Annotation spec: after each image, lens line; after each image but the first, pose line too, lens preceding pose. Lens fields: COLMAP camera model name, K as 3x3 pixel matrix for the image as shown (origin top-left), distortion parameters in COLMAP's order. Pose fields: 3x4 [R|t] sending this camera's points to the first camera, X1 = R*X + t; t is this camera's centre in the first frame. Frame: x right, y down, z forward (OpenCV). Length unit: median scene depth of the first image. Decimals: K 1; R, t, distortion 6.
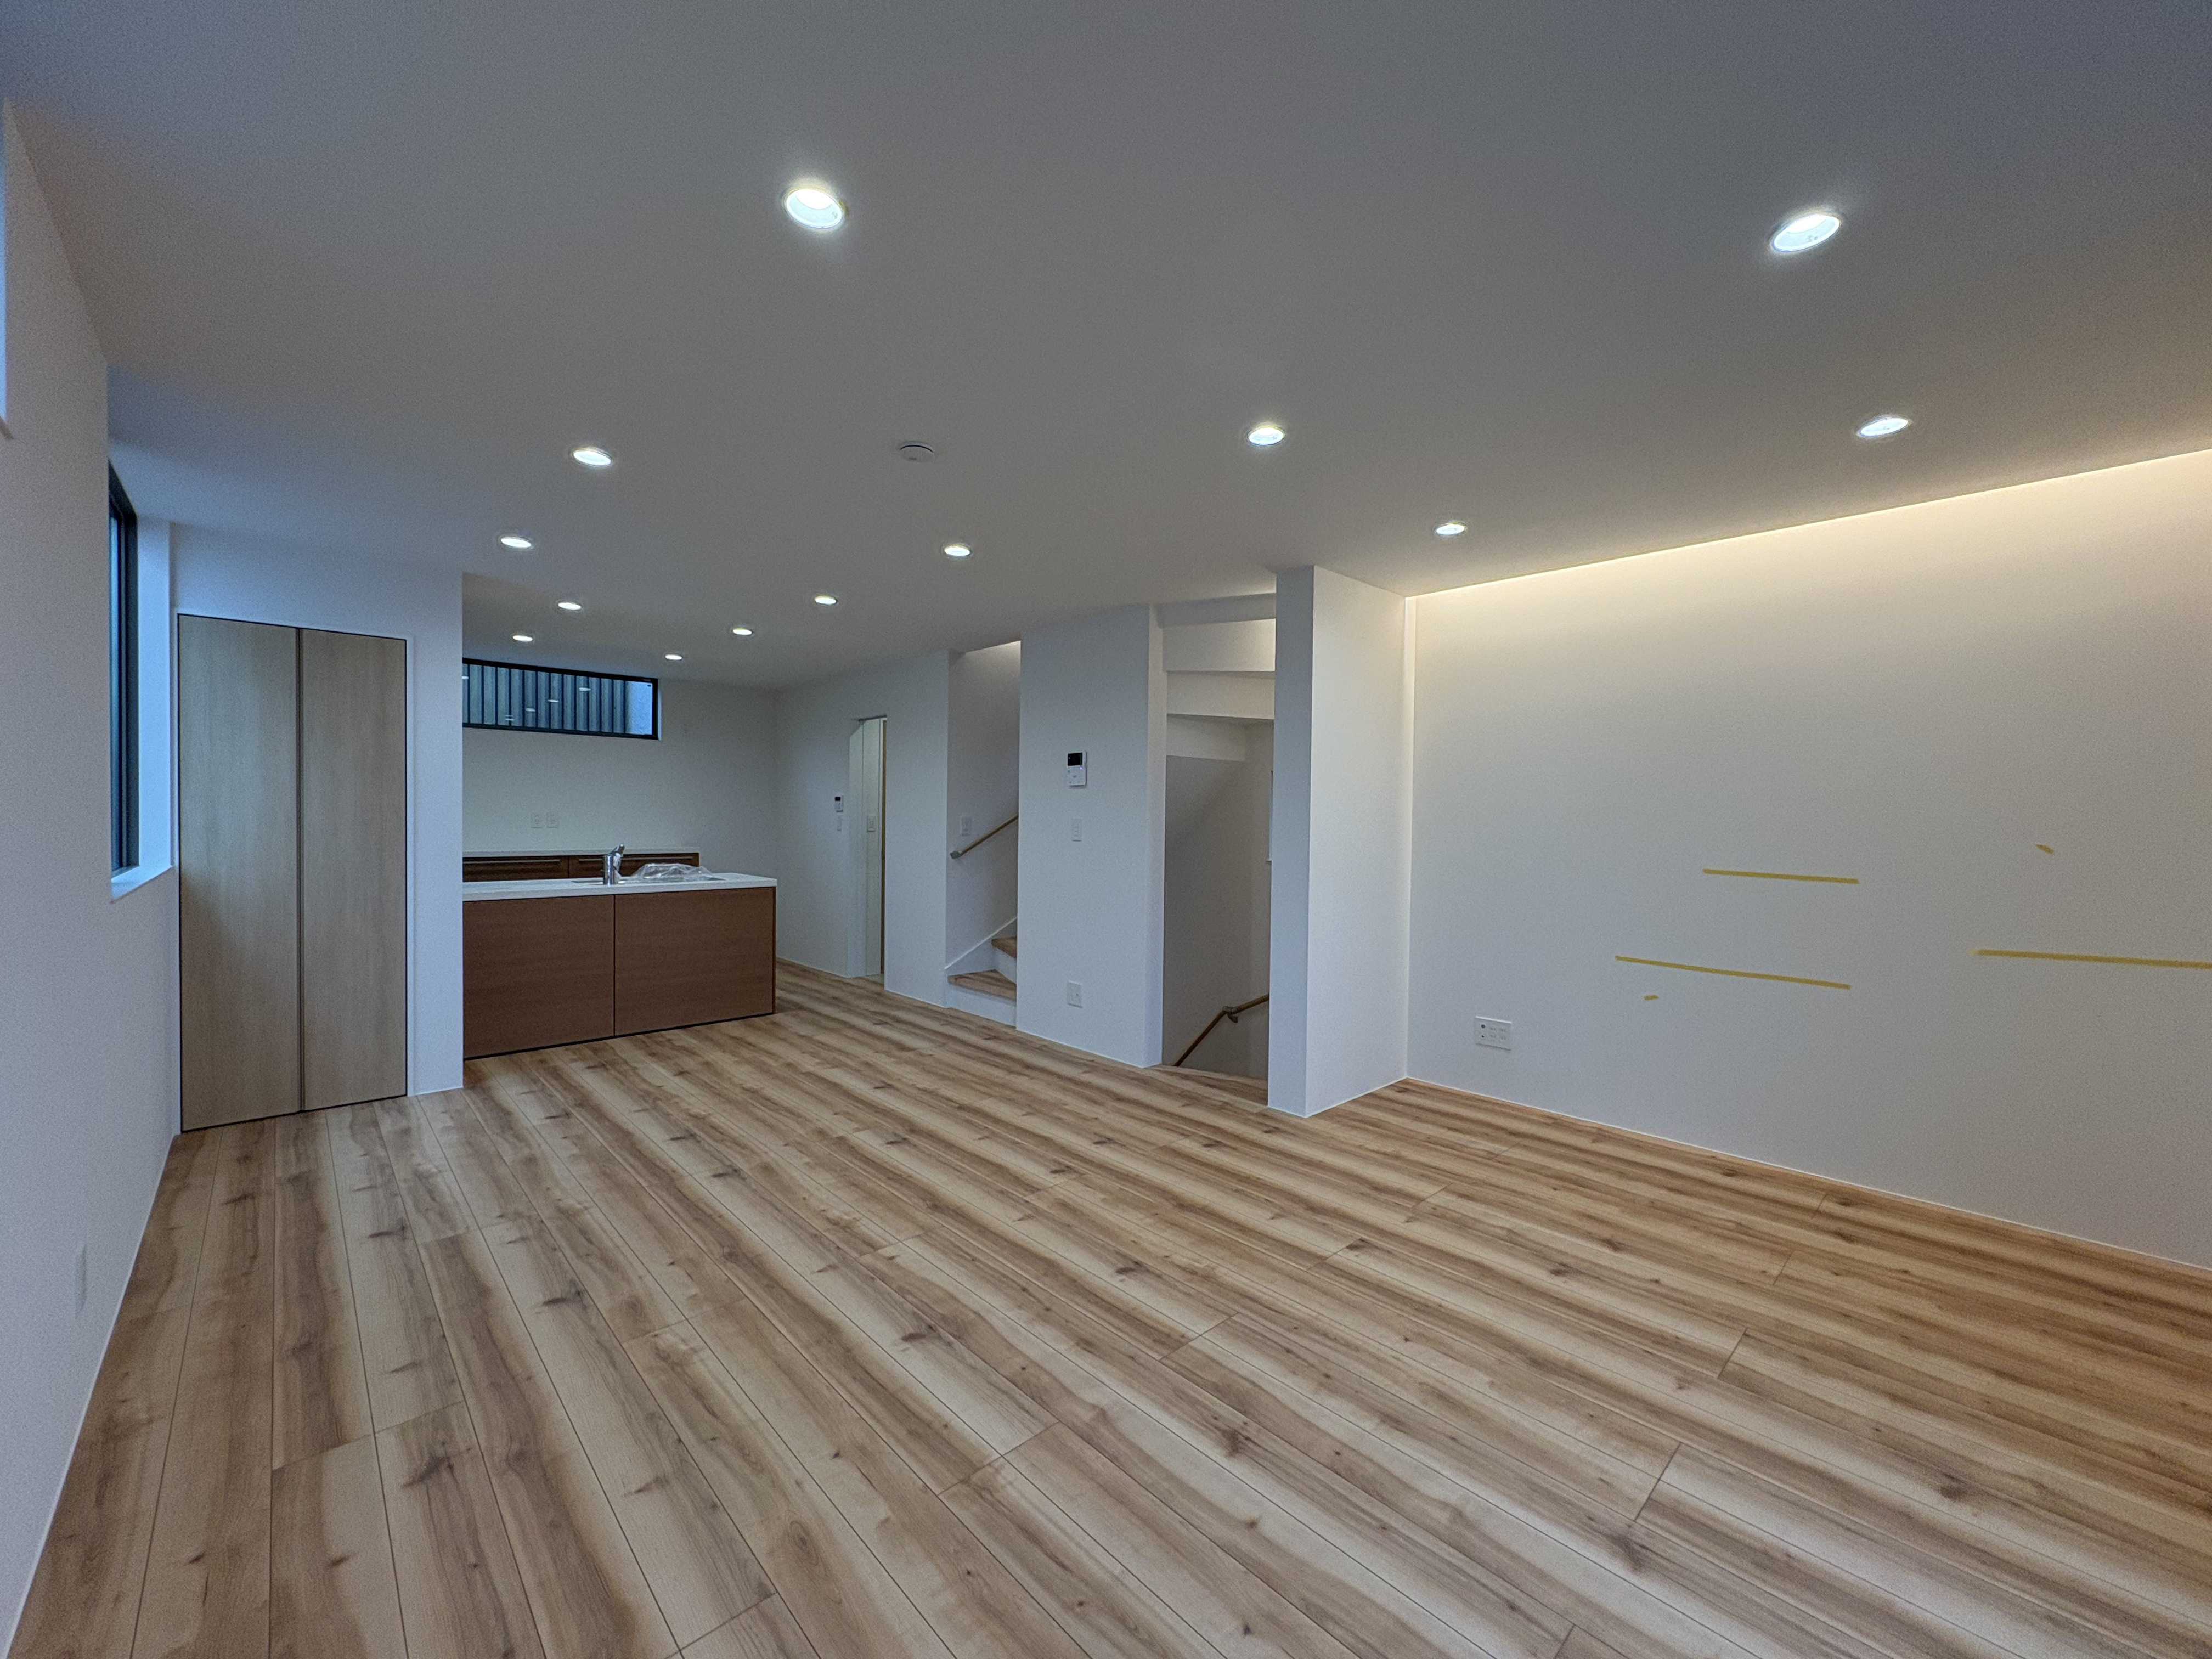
lens RADIAL K [[877.8, 0, 1099.3], [0, 877.8, 830.2], [0, 0, 1]] dist [0.000036, 0.000498]
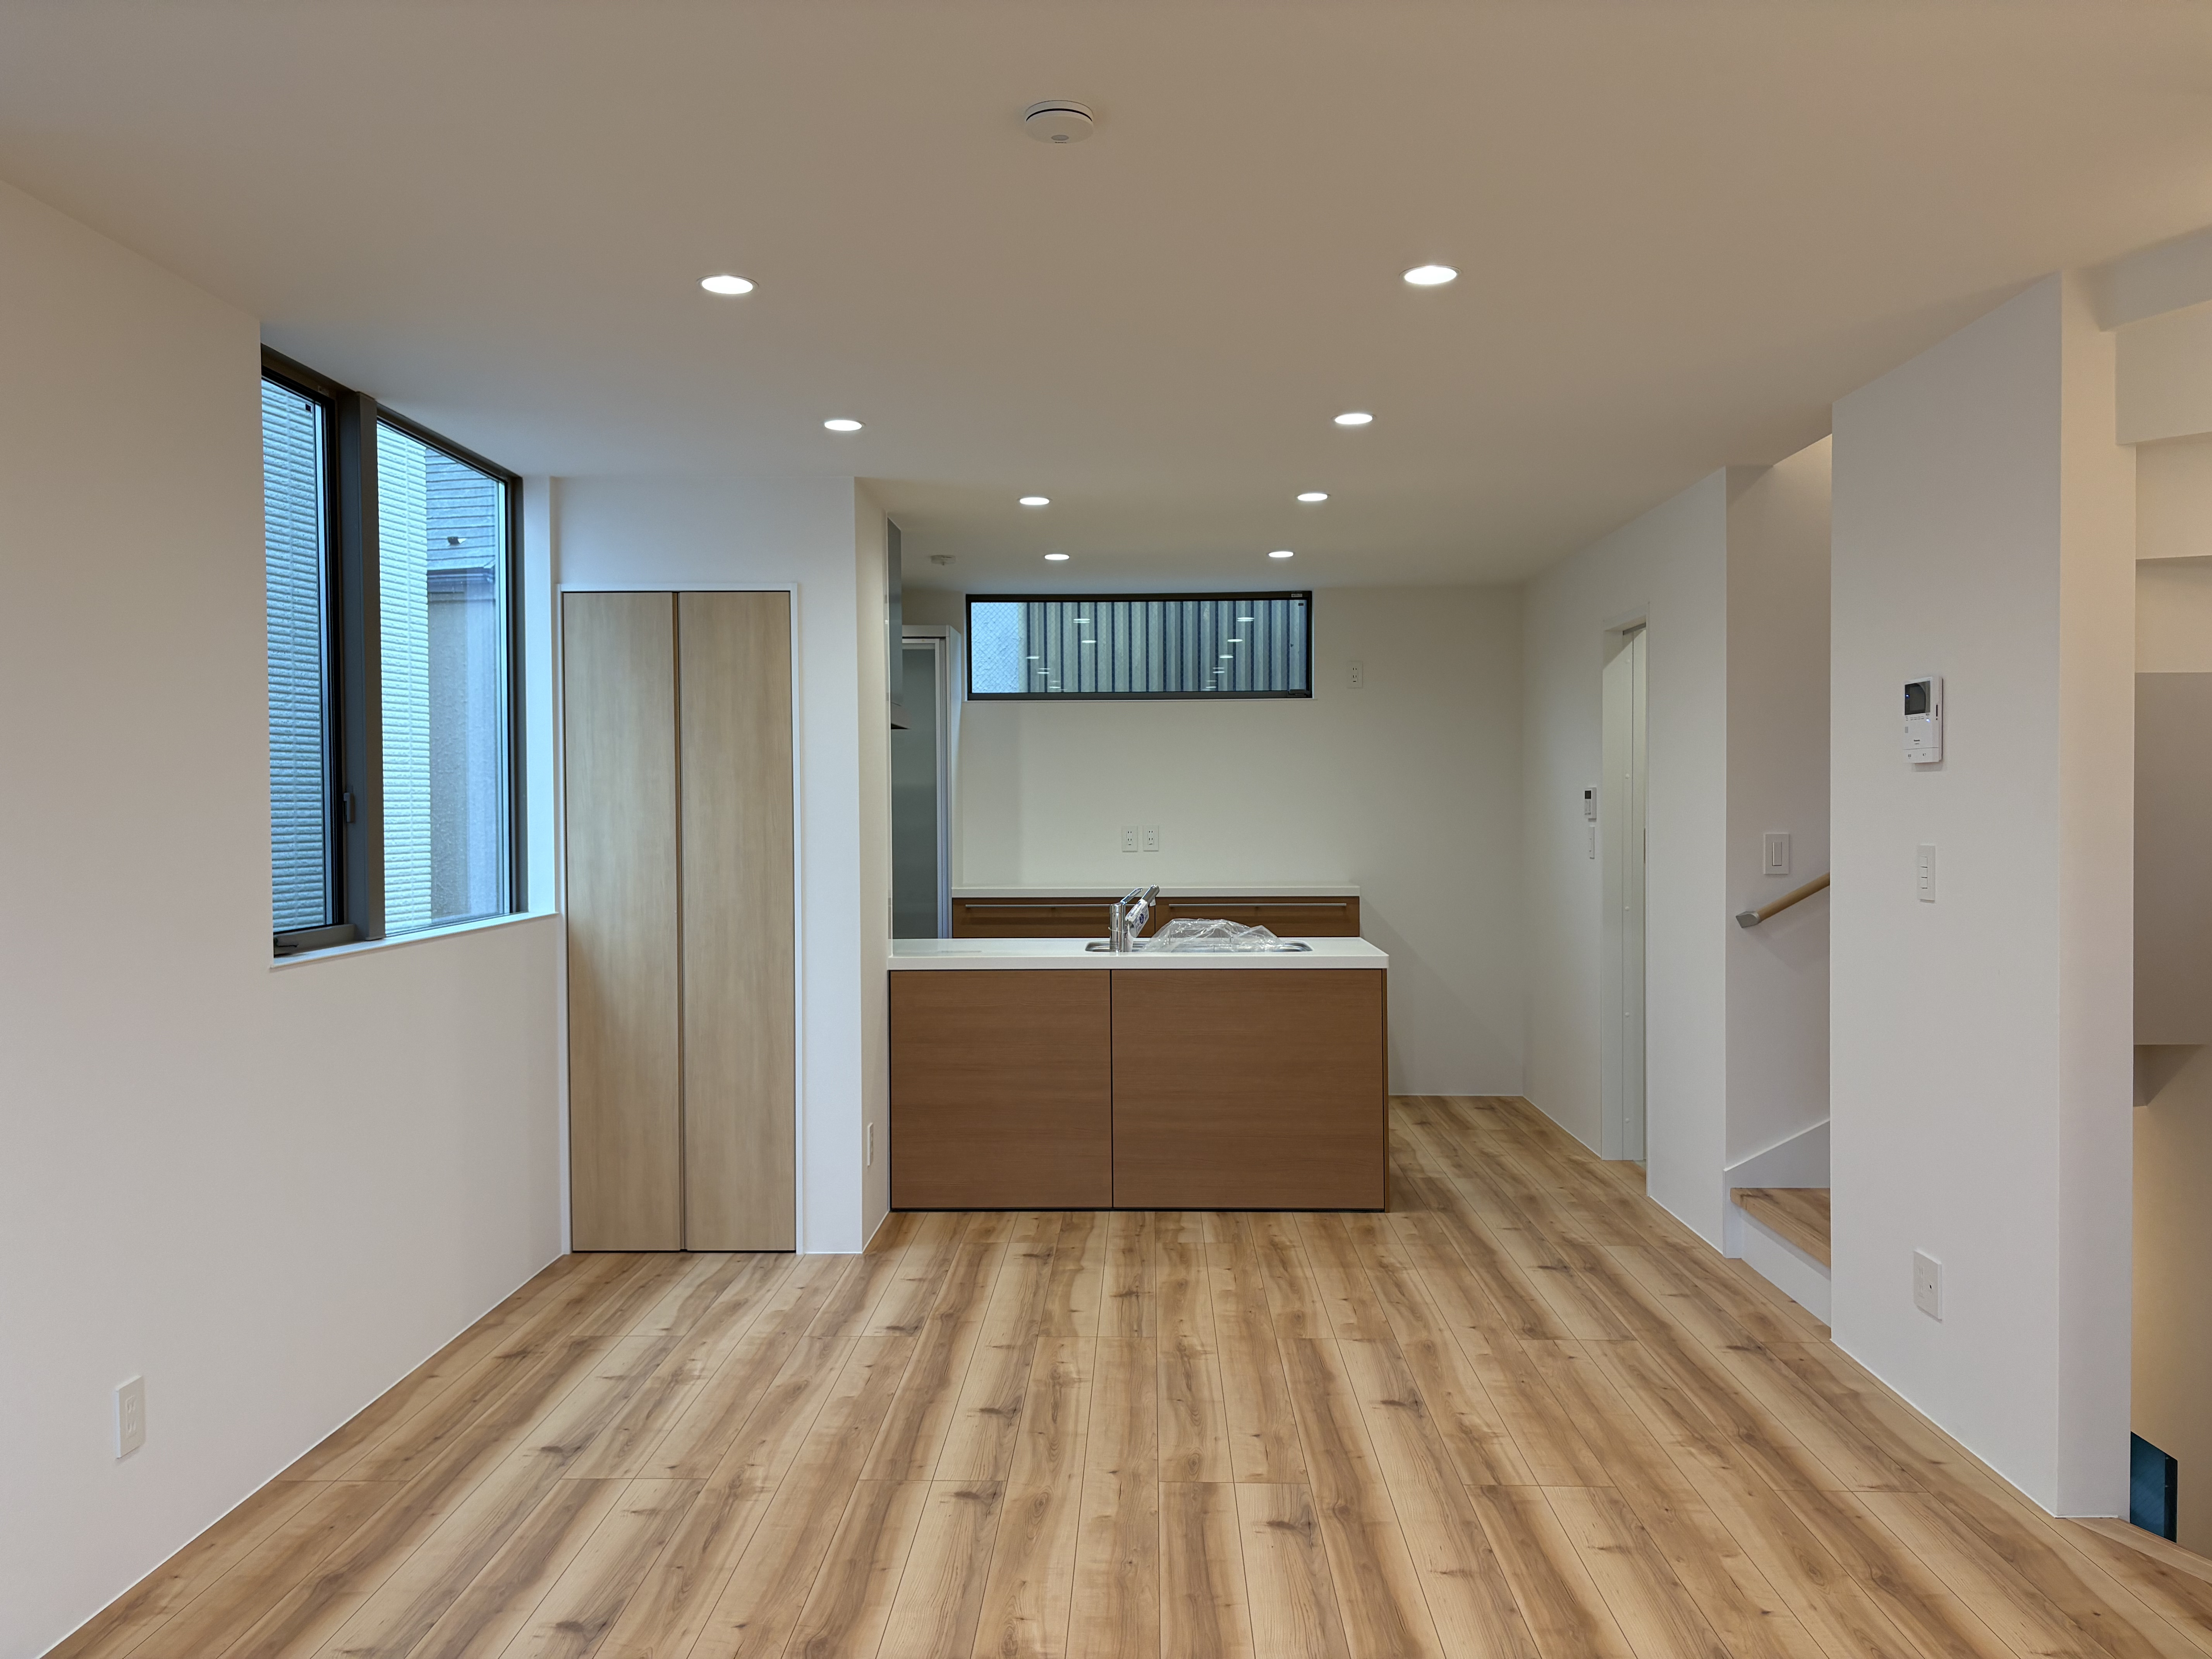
lens RADIAL K [[1676.9, 0, 1098.9], [0, 1676.9, 828.7], [0, 0, 1]] dist [0.030374, -0.008253]
pose [[0.709995, -0.005815, -0.704183, 0.340617], [0.002753, 0.999981, -0.005482, -0.023715], [0.704201, 0.001953, 0.709998, 0.256142]]
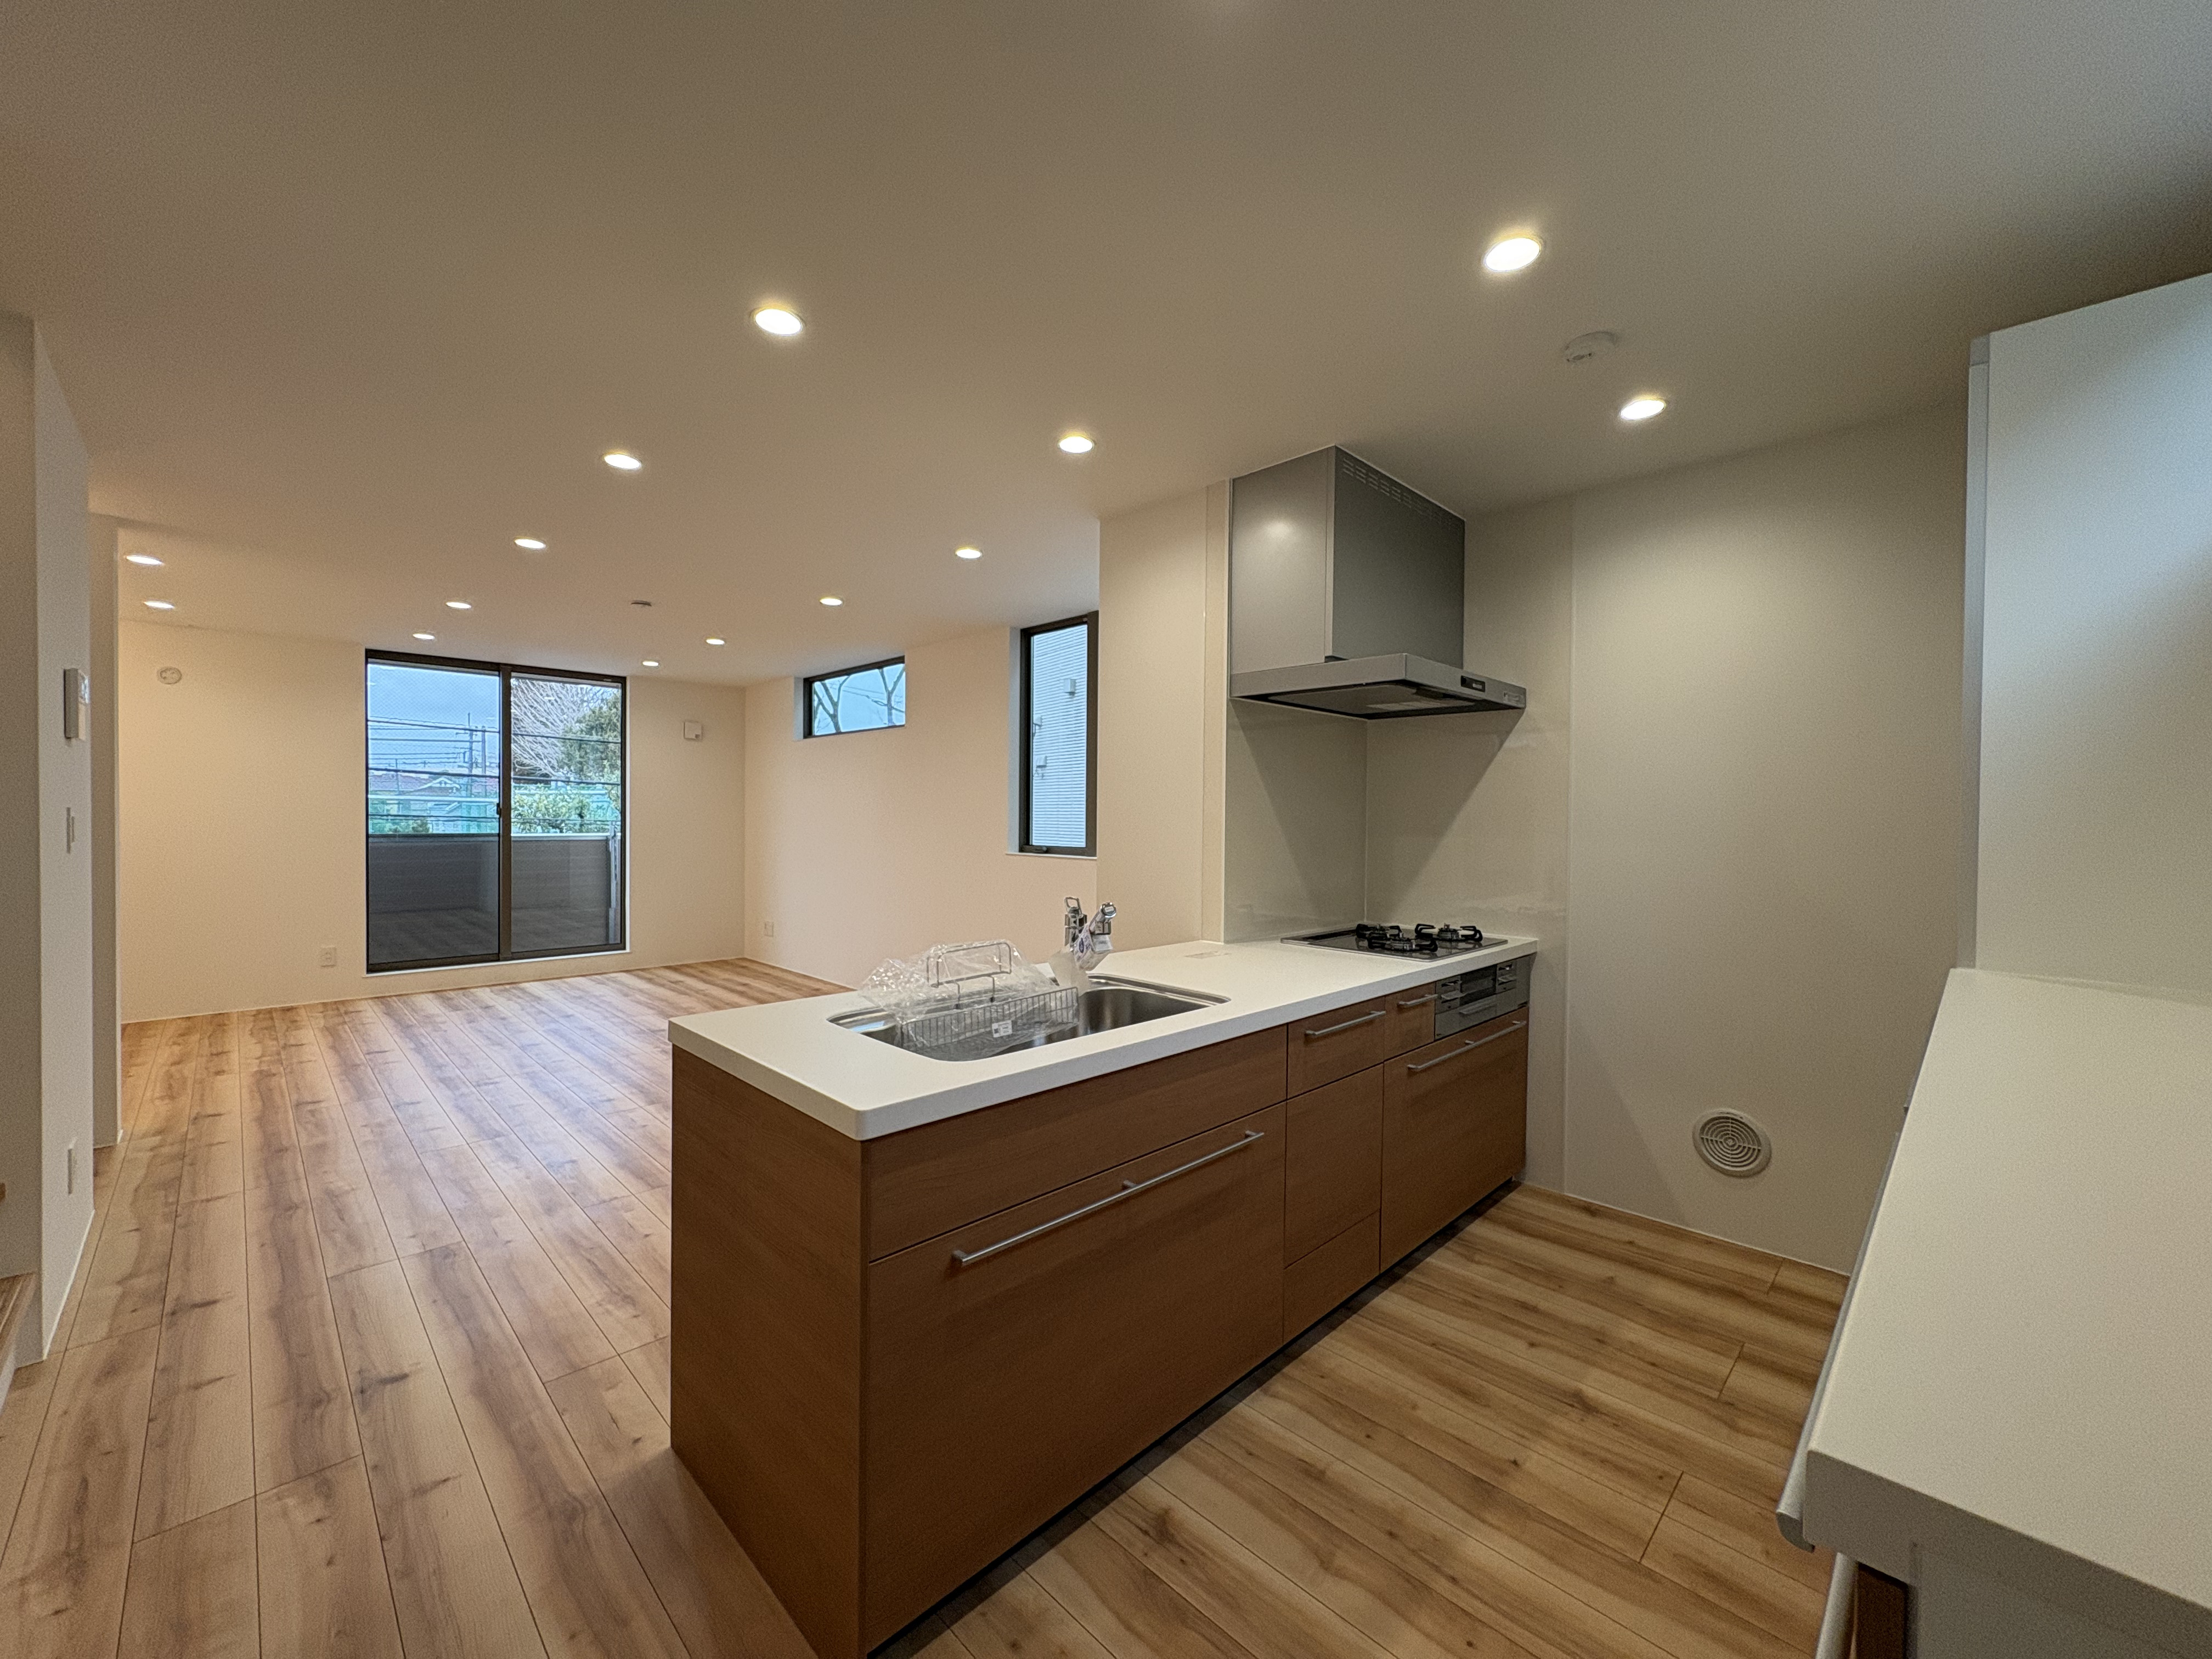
lens RADIAL K [[877.8, 0, 1099.3], [0, 877.8, 830.2], [0, 0, 1]] dist [0.000036, 0.000498]
pose [[-0.999303, -0.019188, -0.032032, -0.793564], [-0.020170, 0.999328, 0.030621, -0.035778], [0.031423, 0.031245, -0.999018, 2.055962]]
